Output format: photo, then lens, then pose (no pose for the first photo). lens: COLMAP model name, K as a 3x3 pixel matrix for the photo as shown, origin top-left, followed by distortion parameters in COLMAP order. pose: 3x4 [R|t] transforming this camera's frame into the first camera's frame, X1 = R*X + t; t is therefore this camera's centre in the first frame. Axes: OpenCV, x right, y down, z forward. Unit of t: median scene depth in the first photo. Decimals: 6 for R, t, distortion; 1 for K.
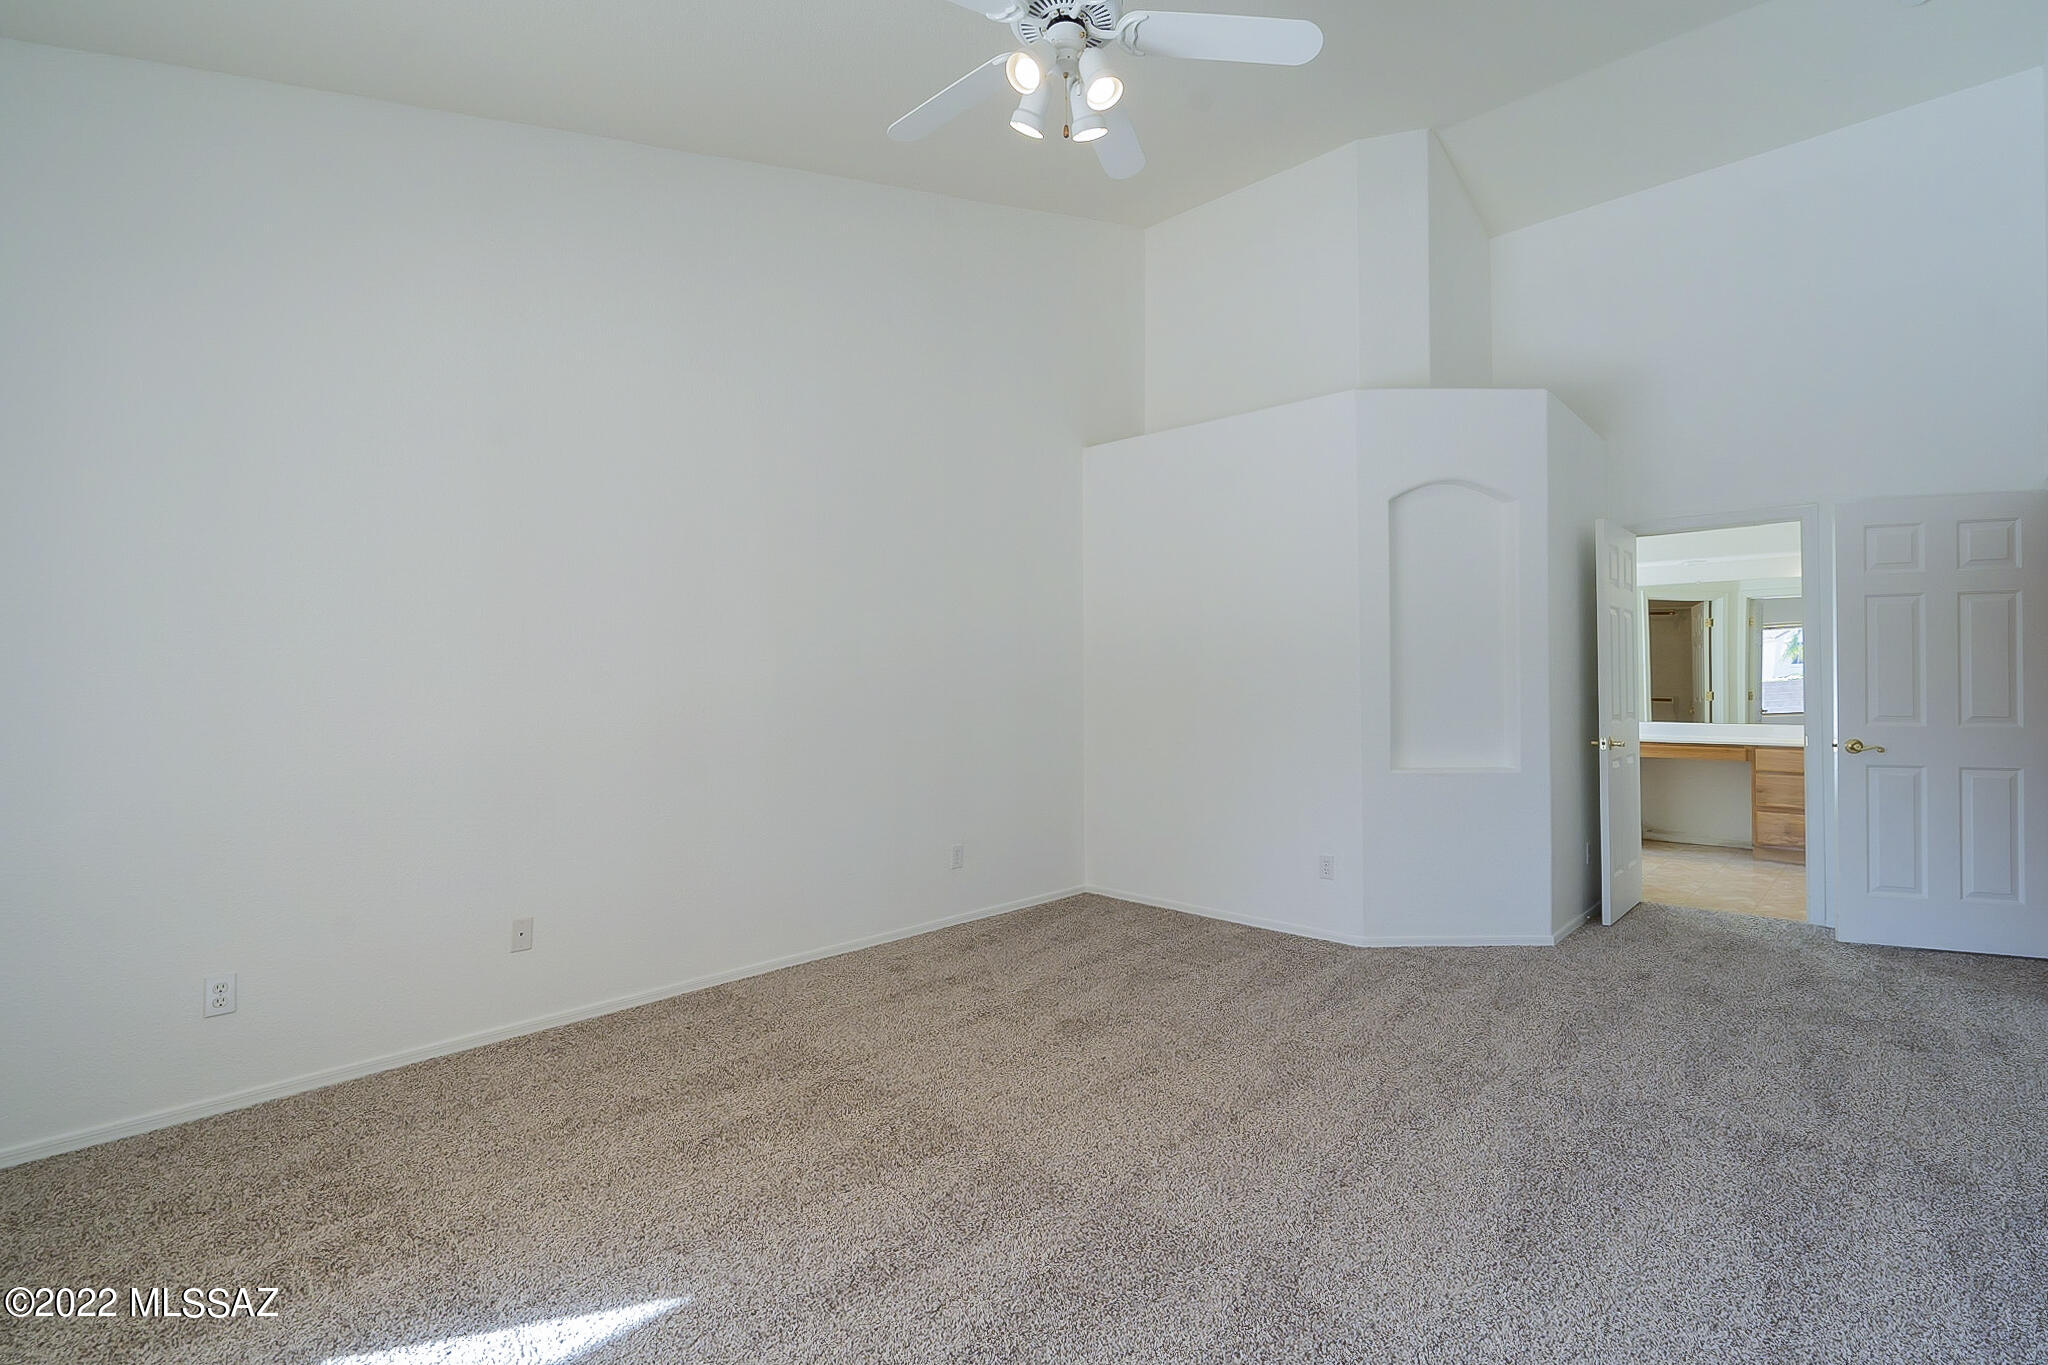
lens RADIAL K [[933.5, 0, 1020.6], [0, 933.5, 681.1], [0, 0, 1]] dist [-0.001859, 0.001205]
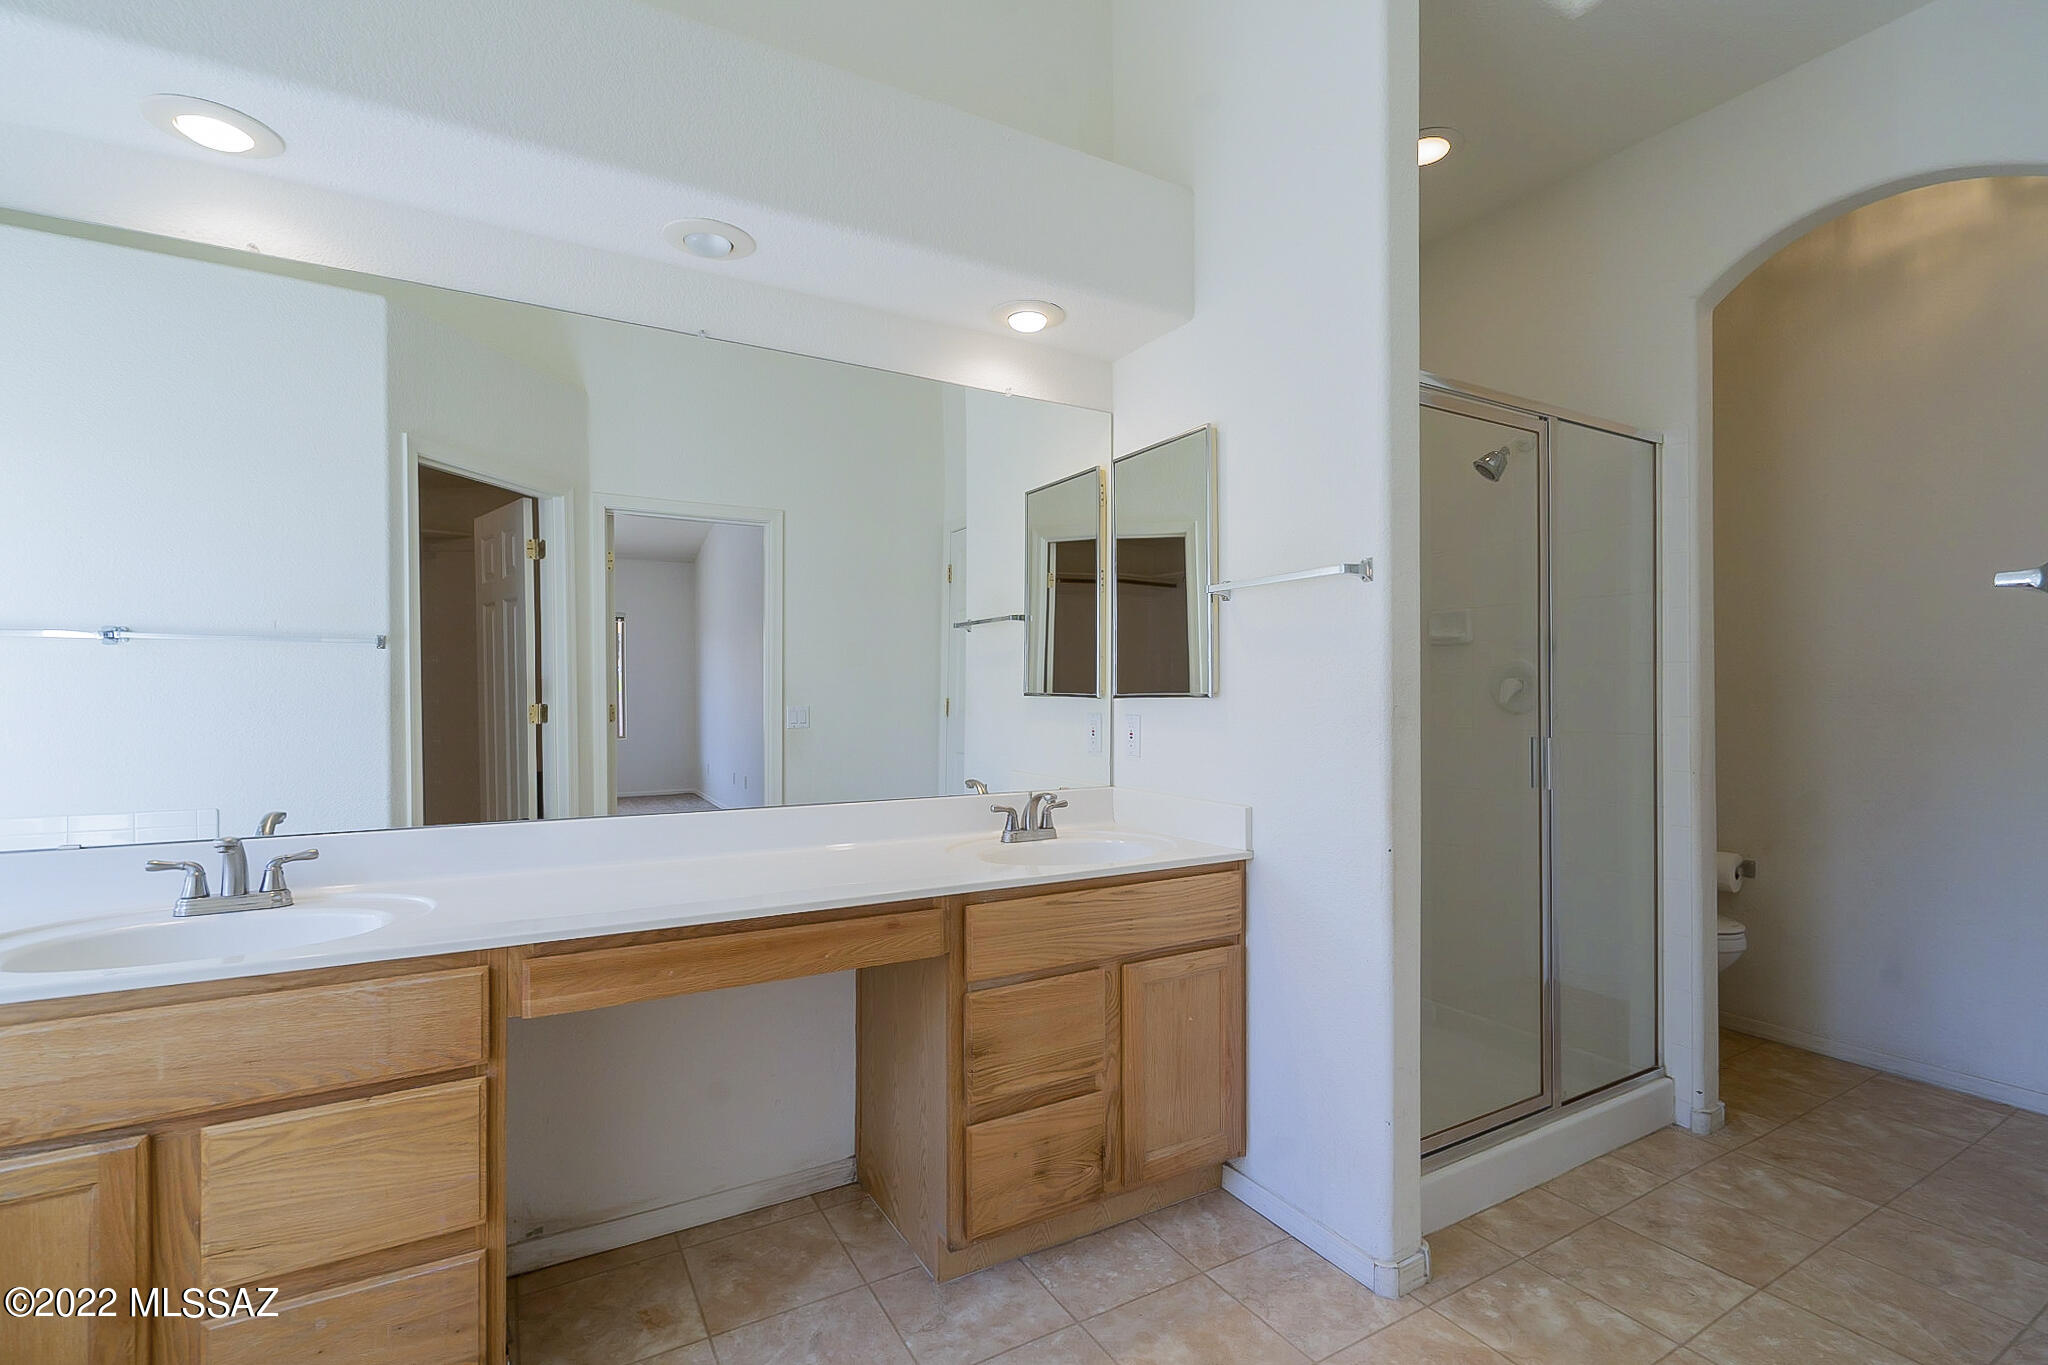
lens RADIAL K [[933.5, 0, 1009.4], [0, 933.5, 690.5], [0, 0, 1]] dist [-0.001859, 0.001205]
pose [[0.280305, 0.004226, 0.959902, 1.526035], [0.004730, 0.999972, -0.005784, 0.030184], [-0.959899, 0.006162, 0.280277, 2.652852]]
